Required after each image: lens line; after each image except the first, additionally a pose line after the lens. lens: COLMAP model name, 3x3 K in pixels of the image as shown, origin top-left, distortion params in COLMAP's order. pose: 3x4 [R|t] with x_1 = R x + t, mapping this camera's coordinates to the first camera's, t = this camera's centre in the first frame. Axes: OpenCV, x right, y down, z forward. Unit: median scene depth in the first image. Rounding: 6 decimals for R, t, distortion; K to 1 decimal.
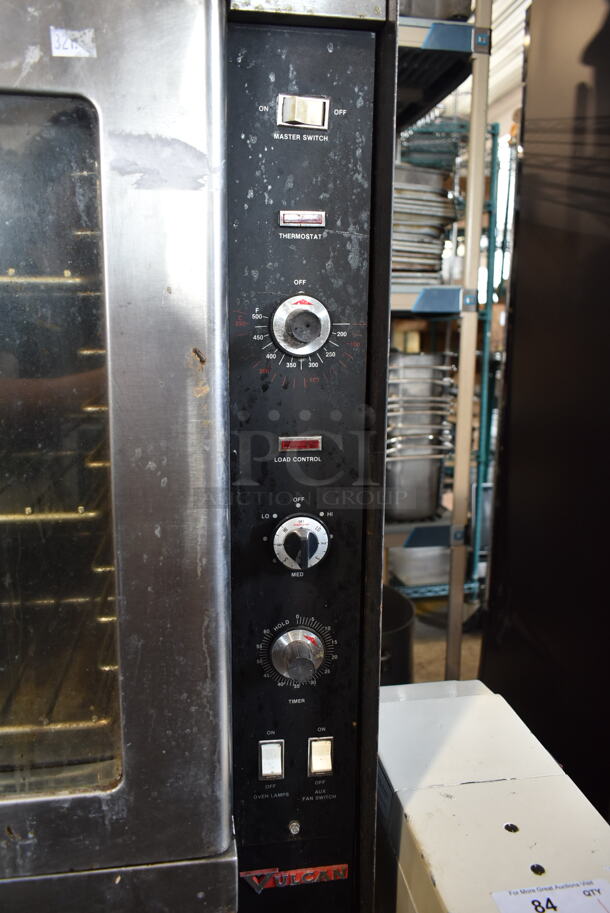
lens RADIAL K [[703.5, 0, 305.0], [0, 703.5, 456.5], [0, 0, 1]] dist [-0.008055, -0.005094]
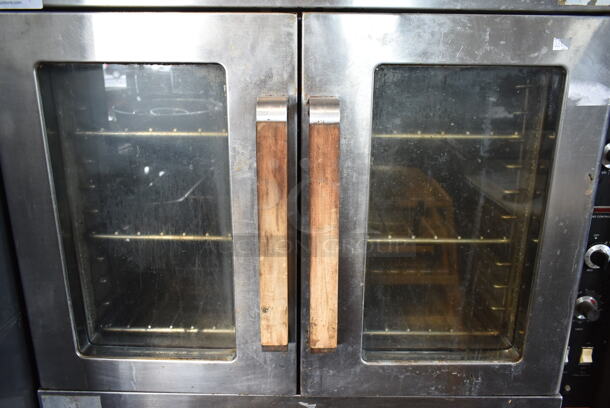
lens RADIAL K [[458.7, 0, 305.0], [0, 458.7, 204.0], [0, 0, 1]] dist [-0.004494, 0.001130]
pose [[0.988201, 0.032167, -0.149747, -0.747207], [-0.019852, 0.996350, 0.083024, -0.144184], [0.151871, -0.079072, 0.985232, -0.523809]]
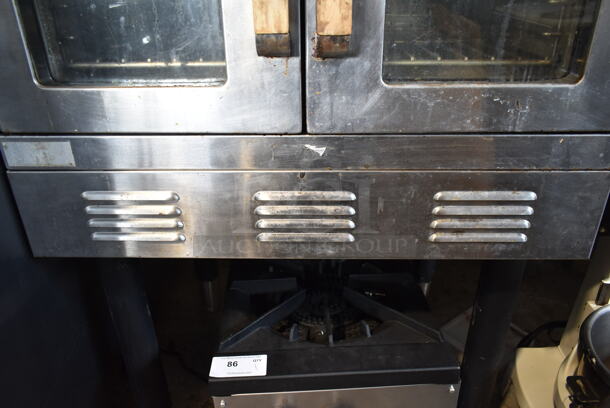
lens RADIAL K [[470.0, 0, 305.0], [0, 470.0, 204.0], [0, 0, 1]] dist [-0.008055, -0.005094]
pose [[0.984635, 0.048916, -0.167634, -0.748176], [-0.005888, 0.968719, 0.248091, 0.480508], [0.174526, -0.243292, 0.954122, -0.359660]]
